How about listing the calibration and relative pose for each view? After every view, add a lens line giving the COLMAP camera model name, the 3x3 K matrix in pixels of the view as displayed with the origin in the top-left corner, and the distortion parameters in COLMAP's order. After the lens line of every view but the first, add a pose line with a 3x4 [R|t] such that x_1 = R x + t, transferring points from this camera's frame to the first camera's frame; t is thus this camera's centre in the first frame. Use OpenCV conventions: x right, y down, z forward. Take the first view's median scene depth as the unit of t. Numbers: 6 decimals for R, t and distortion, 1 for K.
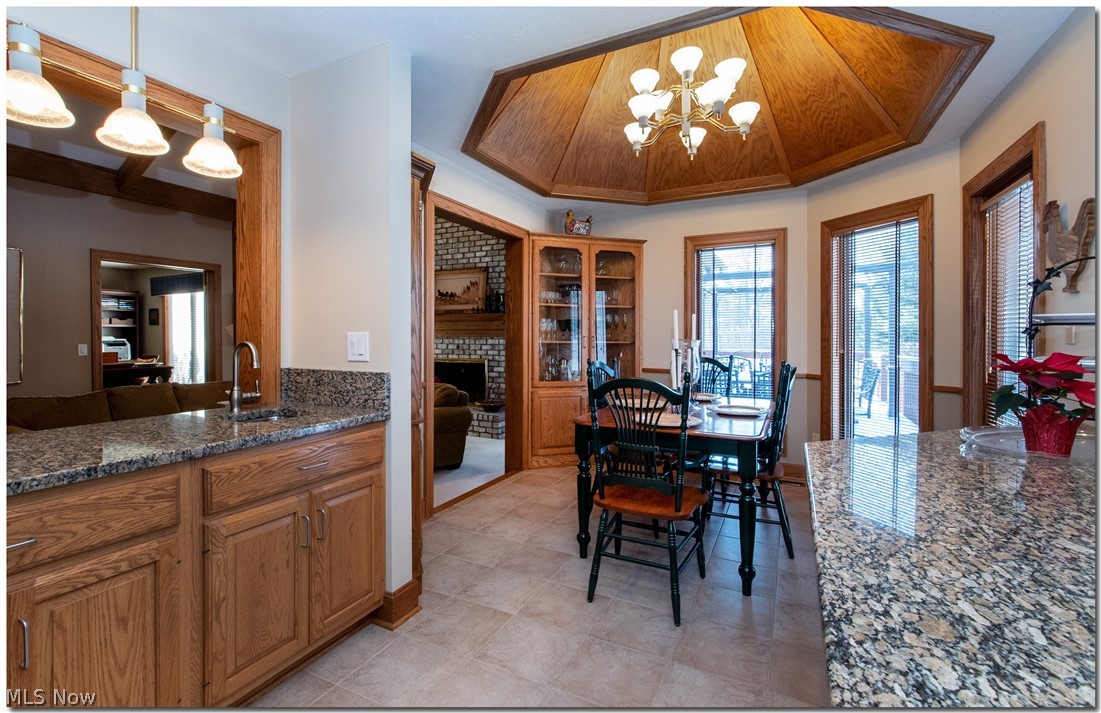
lens RADIAL K [[503.0, 0, 530.0], [0, 503.0, 337.4], [0, 0, 1]] dist [-0.000714, 0.000173]
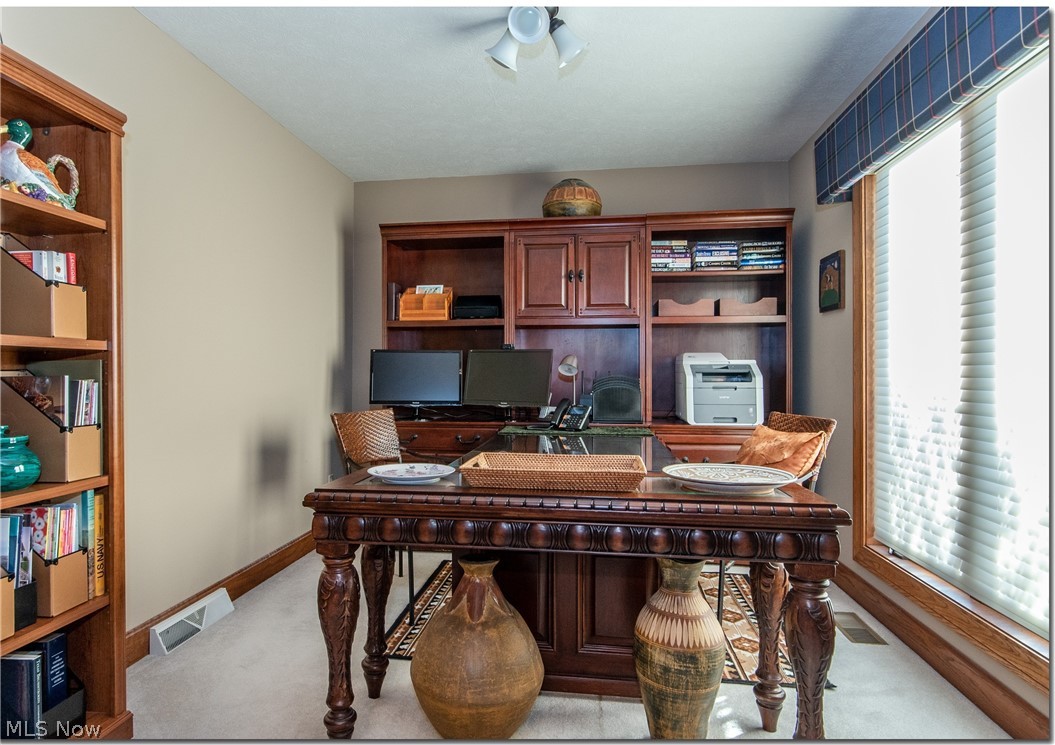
lens RADIAL K [[586.2, 0, 527.5], [0, 586.2, 372.5], [0, 0, 1]] dist [0.000185, -0.000027]
pose [[0.334618, 0.000674, -0.942354, -0.496194], [-0.001153, 0.999999, 0.000306, 0.011114], [0.942353, 0.000984, 0.334619, 0.734284]]
